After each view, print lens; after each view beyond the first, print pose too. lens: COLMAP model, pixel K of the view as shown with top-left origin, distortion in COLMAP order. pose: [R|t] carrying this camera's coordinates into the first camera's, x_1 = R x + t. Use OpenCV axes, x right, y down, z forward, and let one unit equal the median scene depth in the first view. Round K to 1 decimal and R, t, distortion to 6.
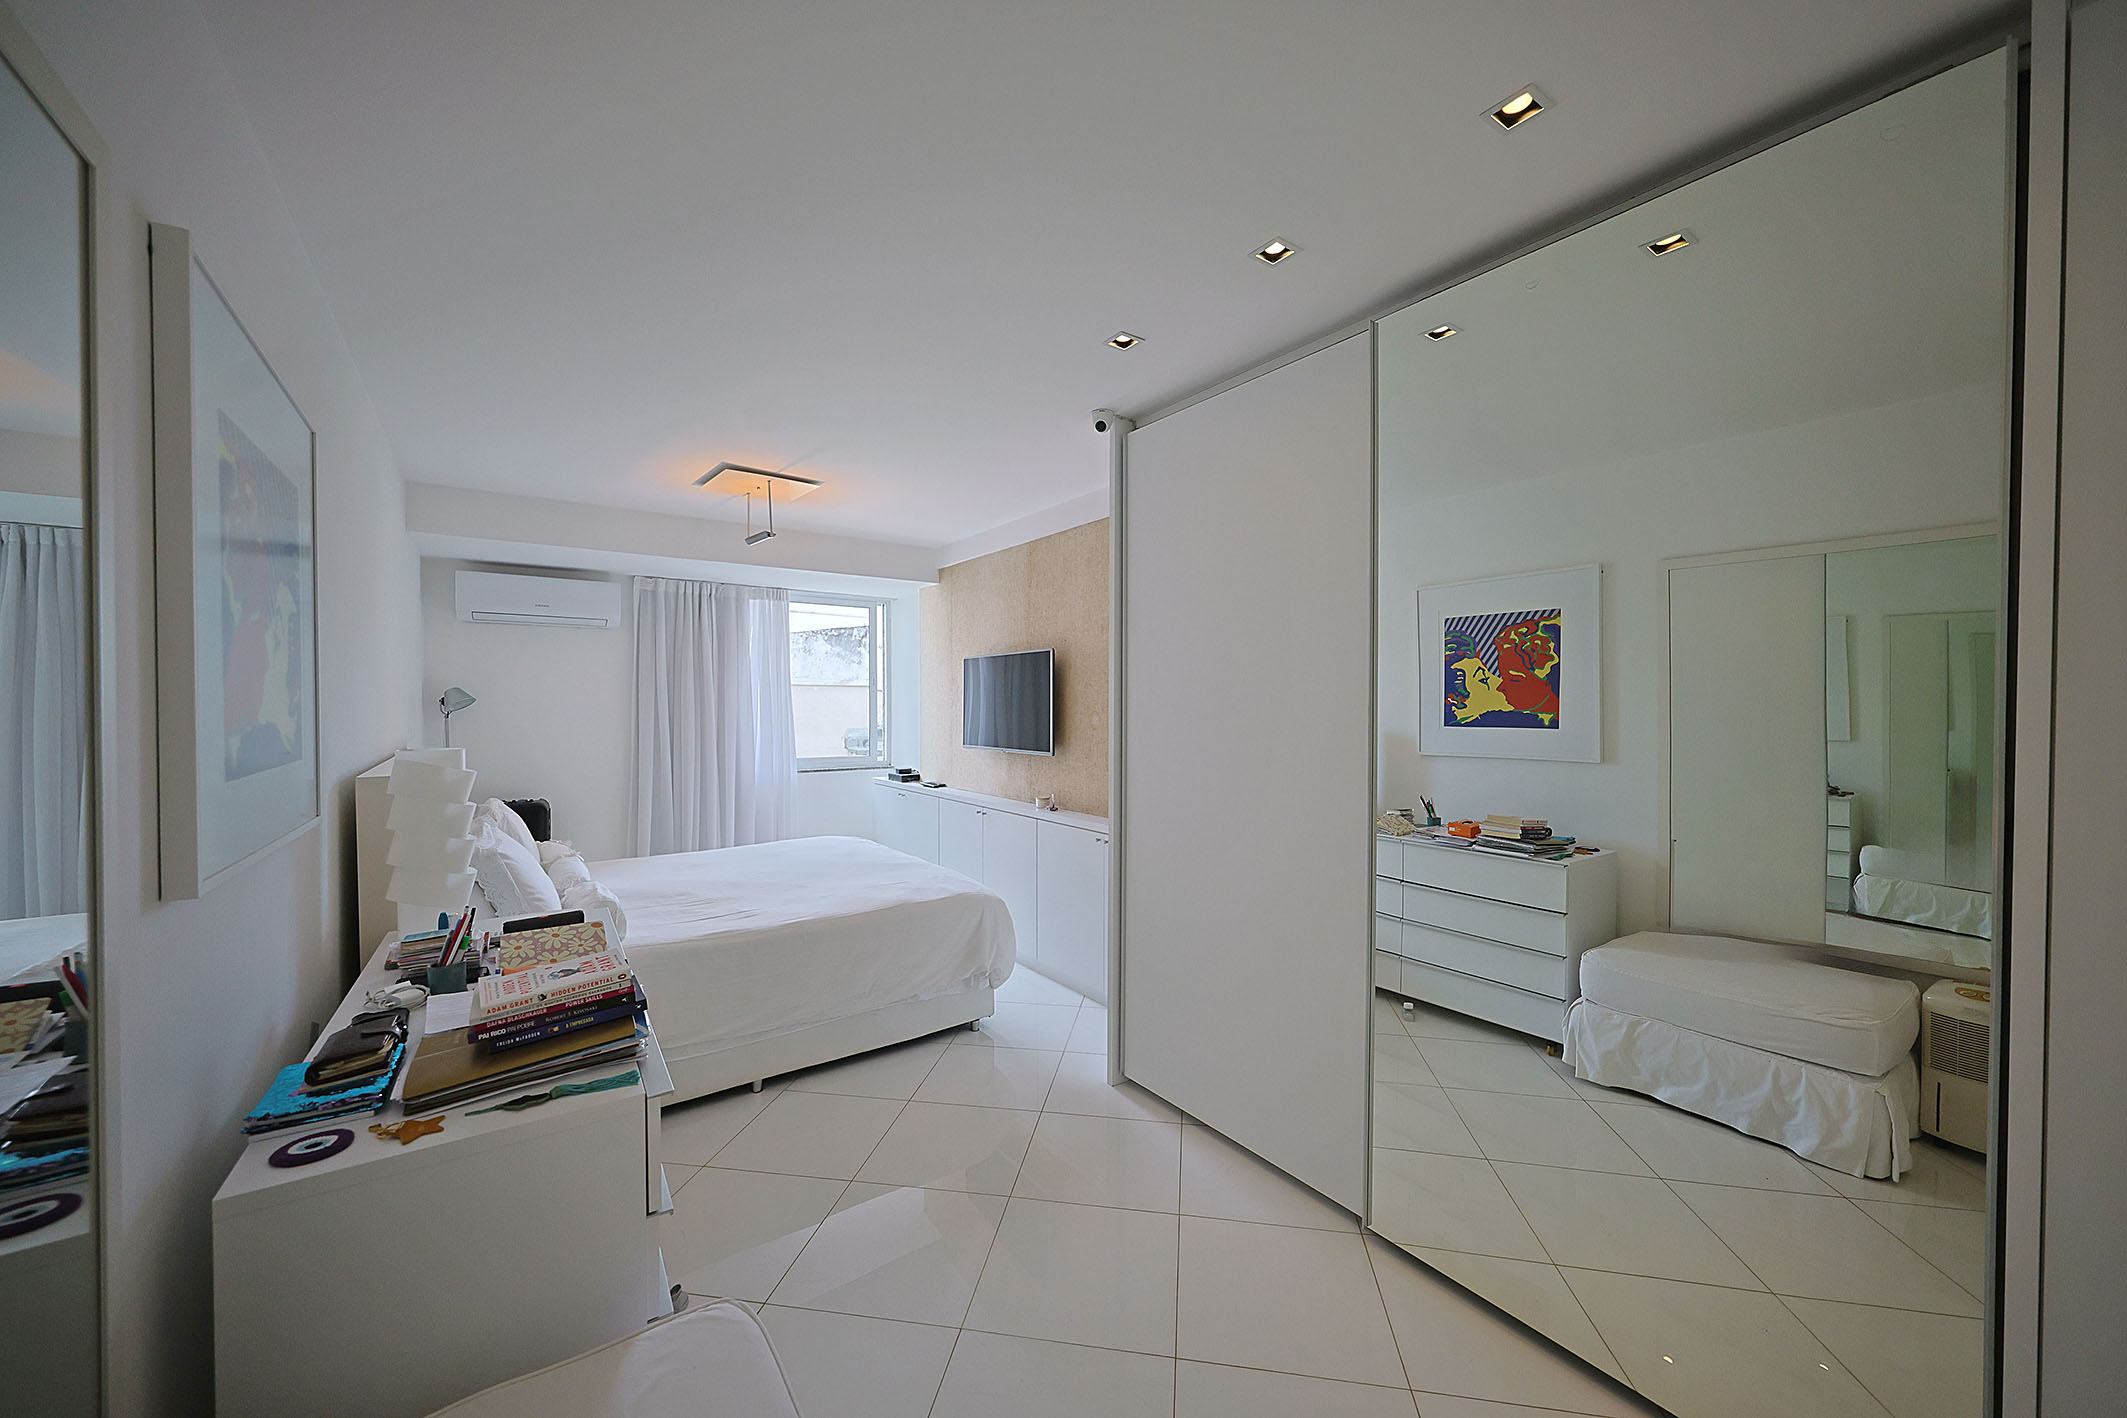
lens RADIAL K [[796.1, 0, 1063.5], [0, 796.1, 709.0], [0, 0, 1]] dist [0.000217, -0.000067]
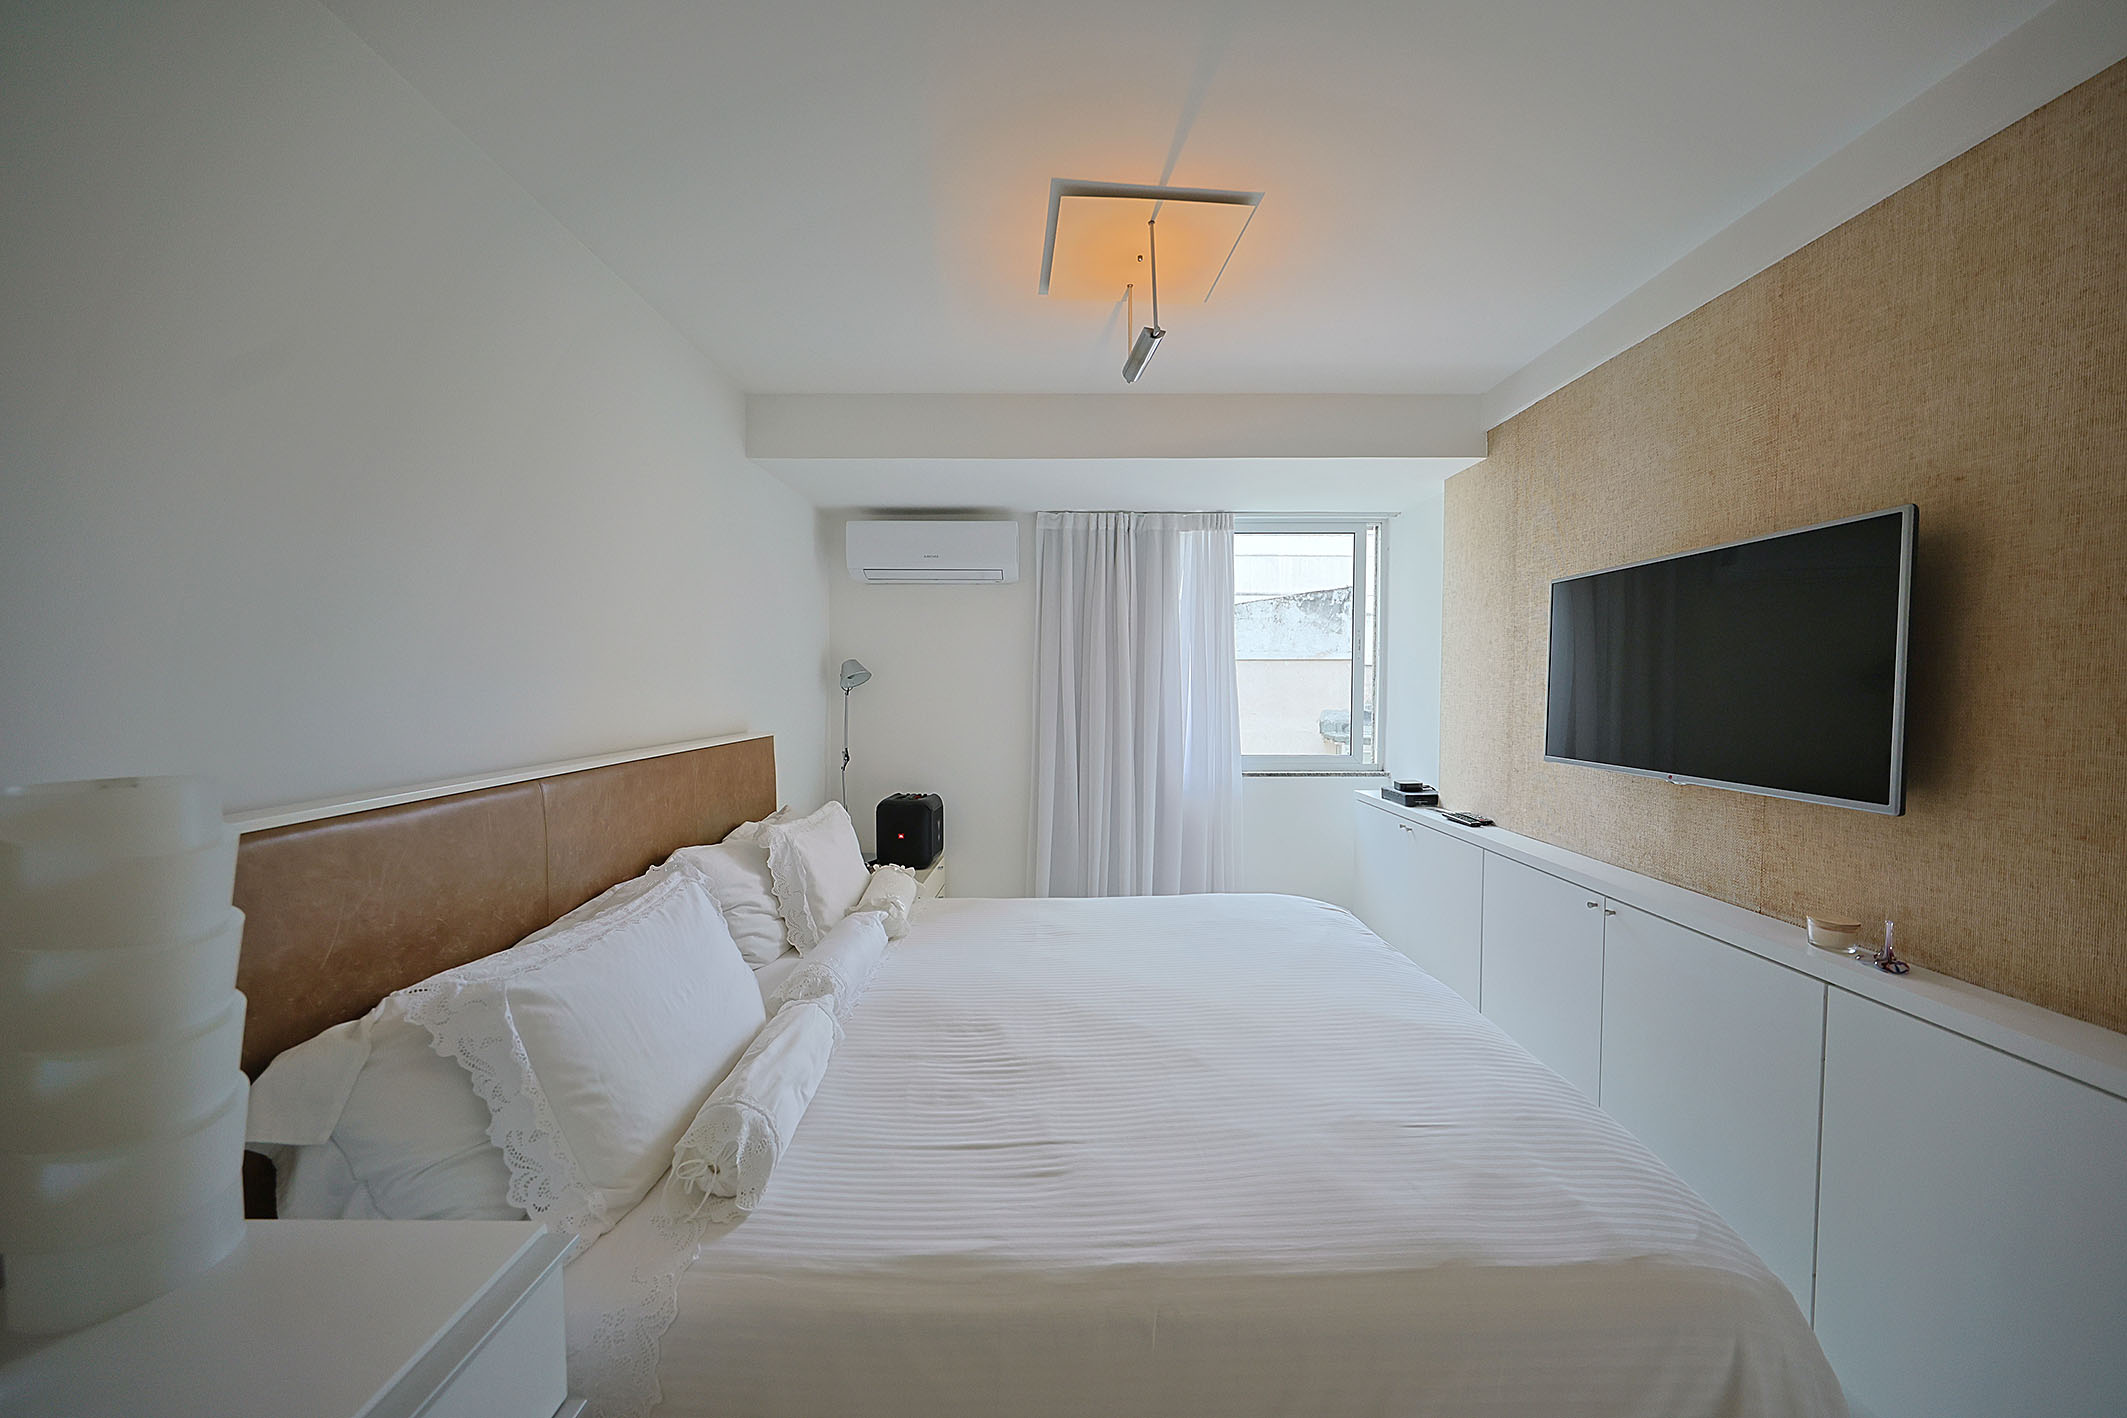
lens RADIAL K [[724.3, 0, 1068.5], [0, 724.3, 717.5], [0, 0, 1]] dist [0.001516, 0.000078]
pose [[0.819751, 0.024873, -0.572180, -0.102200], [-0.001612, 0.999153, 0.041125, 0.002364], [0.572718, -0.032790, 0.819096, 0.413343]]
